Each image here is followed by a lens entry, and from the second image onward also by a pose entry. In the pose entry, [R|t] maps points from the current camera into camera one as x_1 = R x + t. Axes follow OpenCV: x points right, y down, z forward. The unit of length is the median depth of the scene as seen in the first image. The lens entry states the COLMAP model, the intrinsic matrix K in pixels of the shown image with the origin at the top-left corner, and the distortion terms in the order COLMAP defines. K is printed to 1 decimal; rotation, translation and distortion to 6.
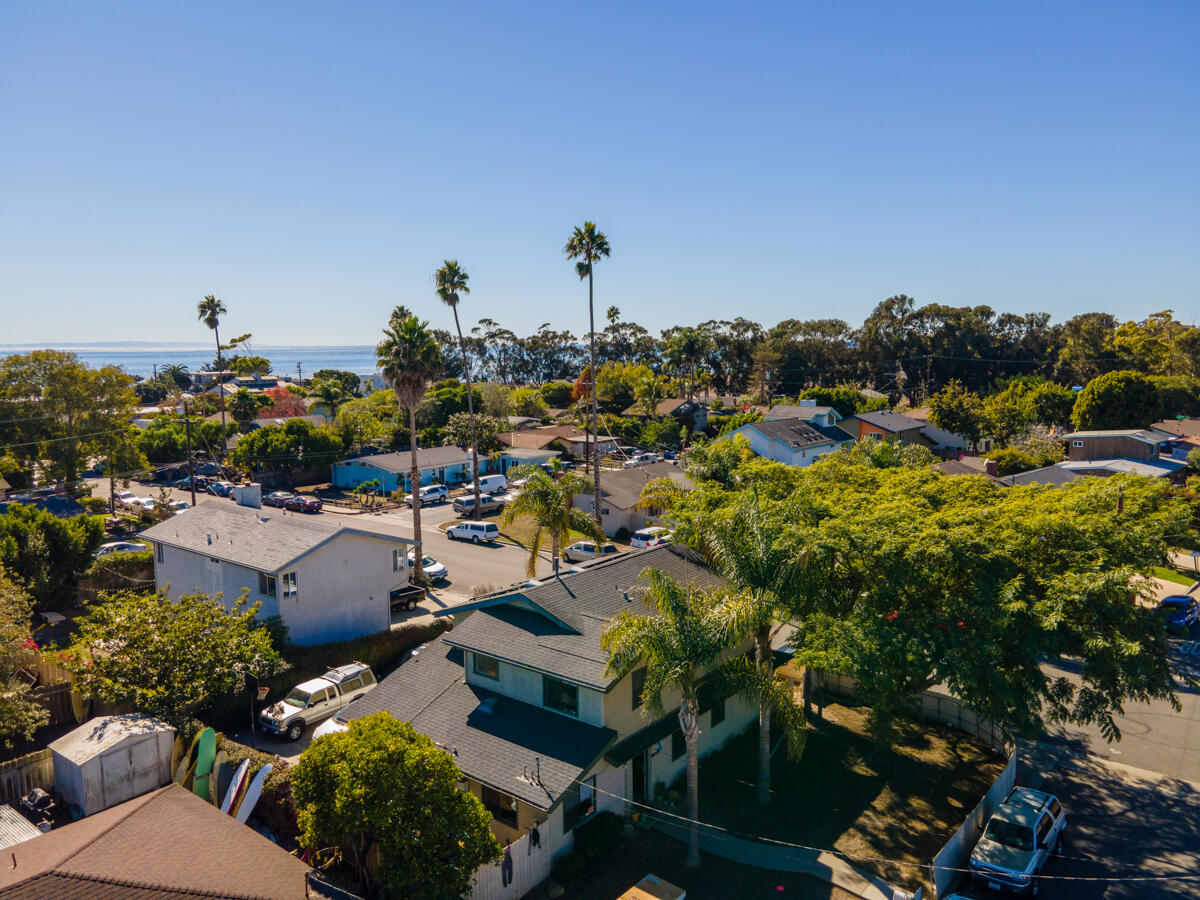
lens RADIAL K [[867.9, 0, 604.2], [0, 867.9, 448.9], [0, 0, 1]] dist [0.007777, 0.025056]
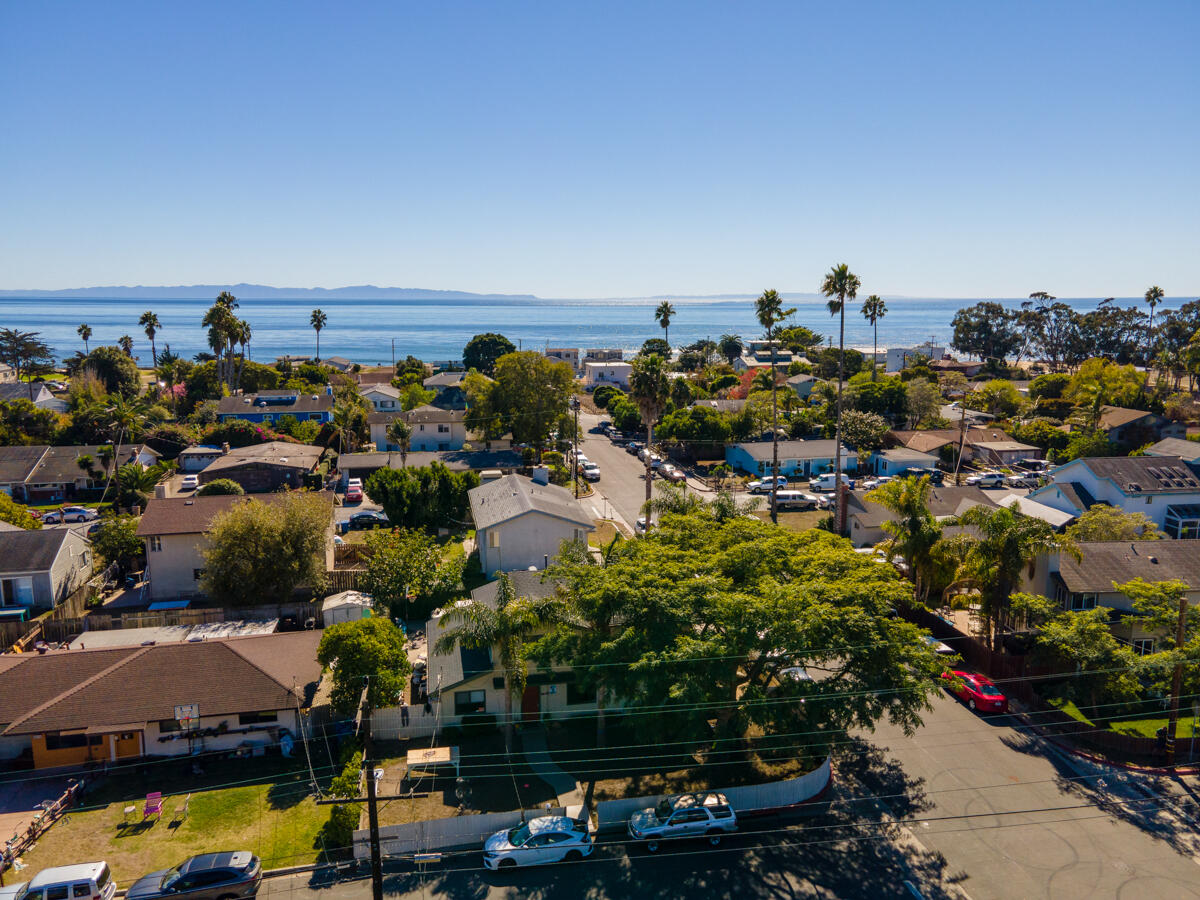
lens RADIAL K [[867.9, 0, 580.7], [0, 867.9, 452.4], [0, 0, 1]] dist [0.007777, 0.025056]
pose [[0.753670, 0.117306, -0.646700, 0.291748], [-0.081017, 0.993021, 0.085708, -0.056689], [0.652240, -0.012202, 0.757914, -0.033547]]
